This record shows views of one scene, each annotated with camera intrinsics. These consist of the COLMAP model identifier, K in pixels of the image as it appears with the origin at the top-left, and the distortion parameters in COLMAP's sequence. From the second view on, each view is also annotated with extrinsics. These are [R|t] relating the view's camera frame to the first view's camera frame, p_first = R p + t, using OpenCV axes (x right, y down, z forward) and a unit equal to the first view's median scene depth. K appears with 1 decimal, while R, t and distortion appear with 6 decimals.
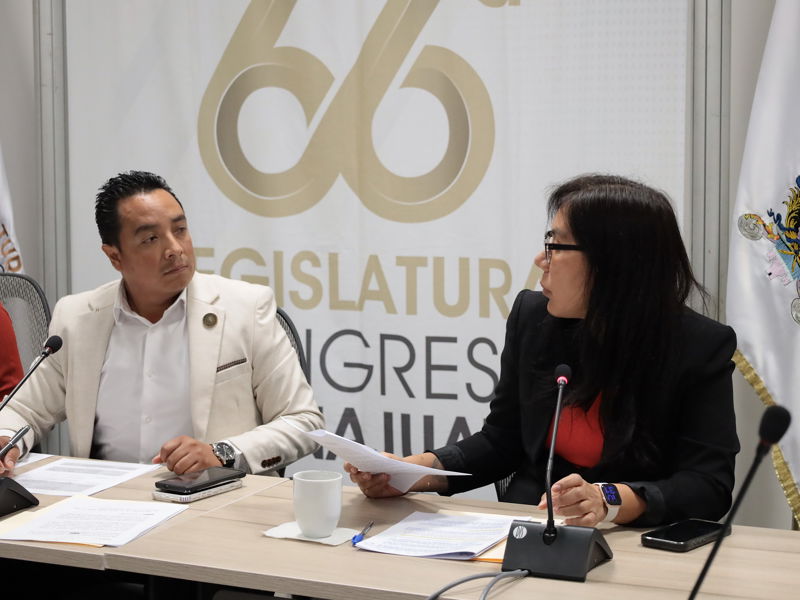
lens RADIAL K [[1737.8, 0, 400.0], [0, 1737.8, 300.0], [0, 0, 1]] dist [0.022940, -0.056132]
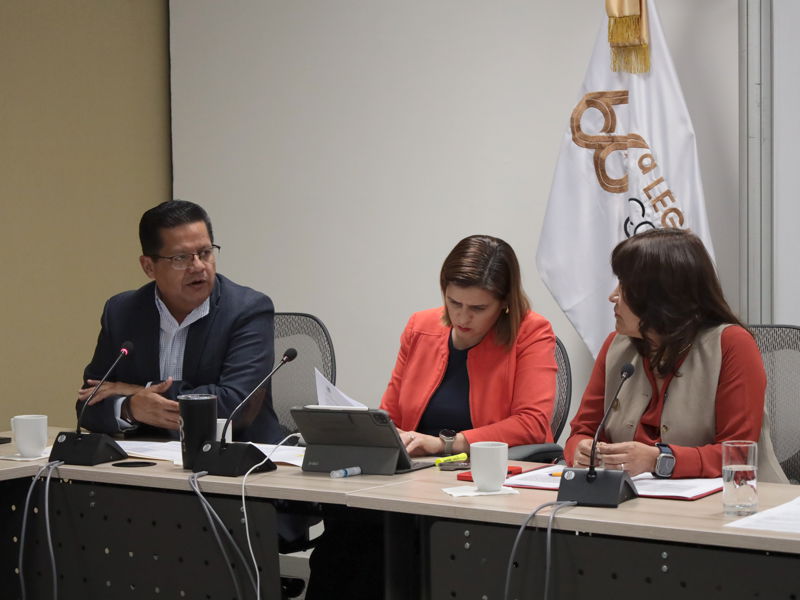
lens RADIAL K [[2289.0, 0, 400.0], [0, 2289.0, 300.0], [0, 0, 1]] dist [-0.033501, 0.282553]
pose [[0.982666, -0.001385, -0.185377, -0.171943], [-0.007146, 0.998946, -0.045346, 0.026601], [0.185245, 0.045885, 0.981621, -0.288170]]
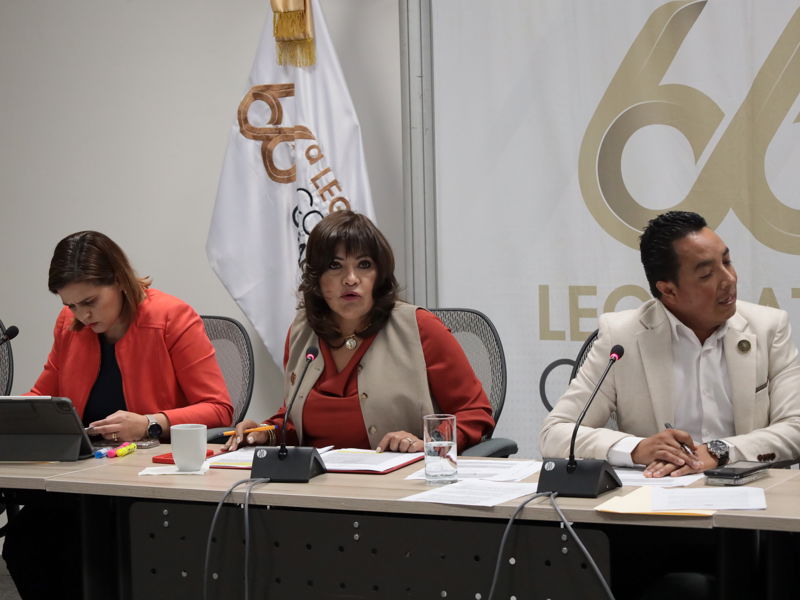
lens RADIAL K [[2383.8, 0, 400.0], [0, 2383.8, 300.0], [0, 0, 1]] dist [-0.029647, -0.545939]
pose [[0.999345, -0.022508, -0.028325, -0.187740], [0.021355, 0.998957, -0.040356, 0.031960], [0.029204, 0.039725, 0.998784, -0.381998]]
